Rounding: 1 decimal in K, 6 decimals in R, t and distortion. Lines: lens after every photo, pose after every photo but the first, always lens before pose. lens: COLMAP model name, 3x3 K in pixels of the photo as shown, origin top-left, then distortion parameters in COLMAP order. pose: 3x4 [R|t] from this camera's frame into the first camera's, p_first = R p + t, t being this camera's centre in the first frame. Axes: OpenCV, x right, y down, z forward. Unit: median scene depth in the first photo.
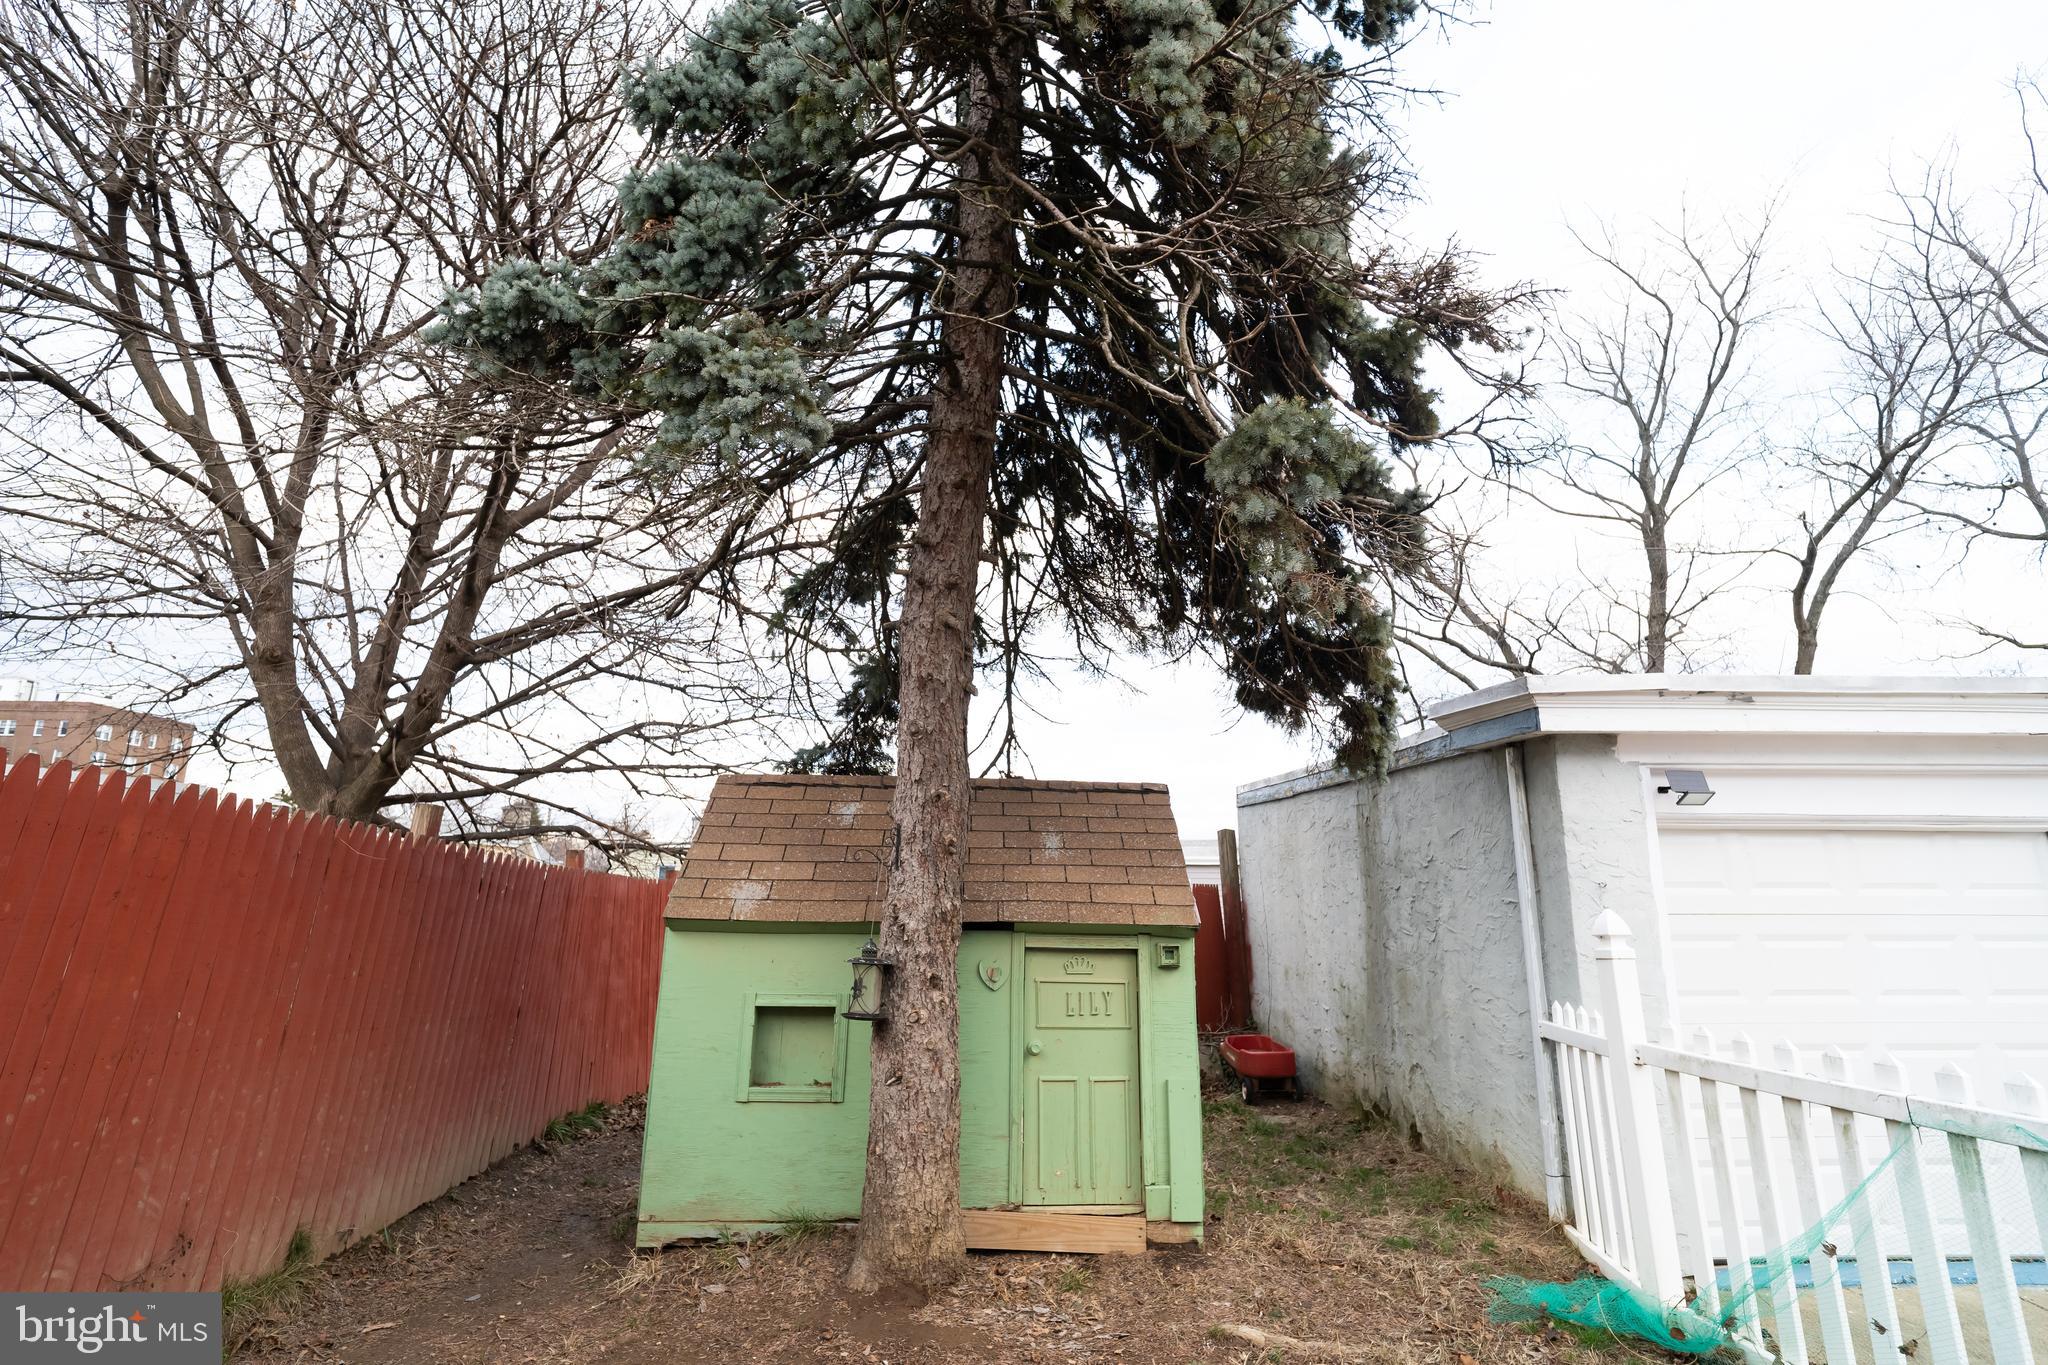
lens RADIAL K [[945.4, 0, 1018.6], [0, 945.4, 671.6], [0, 0, 1]] dist [-0.002277, 0.000229]
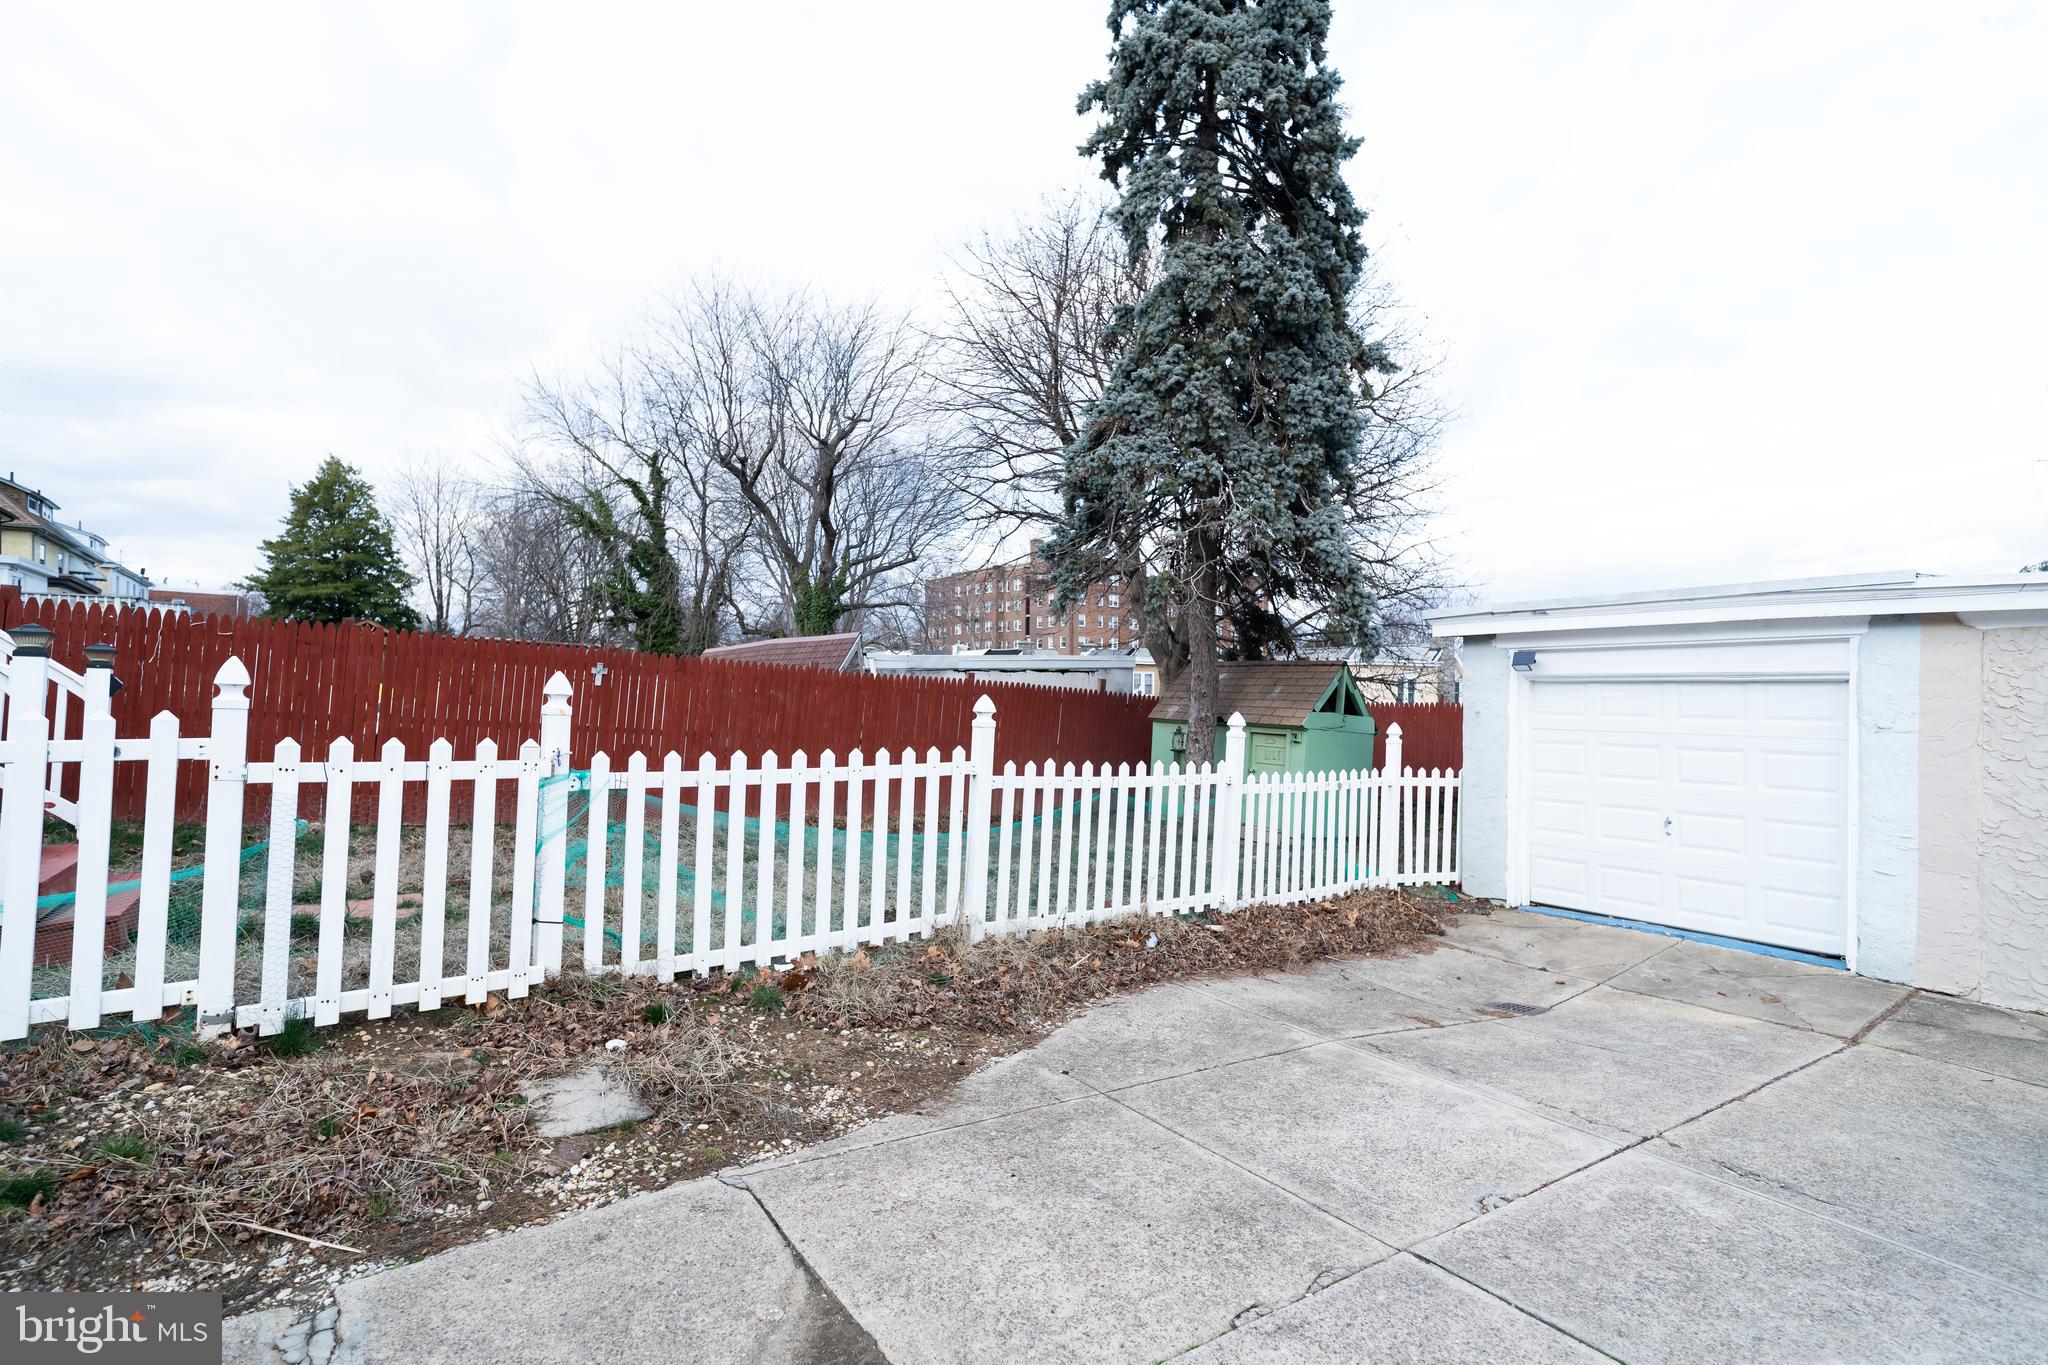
lens RADIAL K [[828.2, 0, 1024.0], [0, 828.2, 682.5], [0, 0, 1]] dist [0.000009, 0.000148]
pose [[0.539954, -0.012227, -0.841606, 1.544367], [0.189850, 0.975896, 0.107625, -0.195079], [0.820004, -0.217892, 0.529260, -0.658007]]
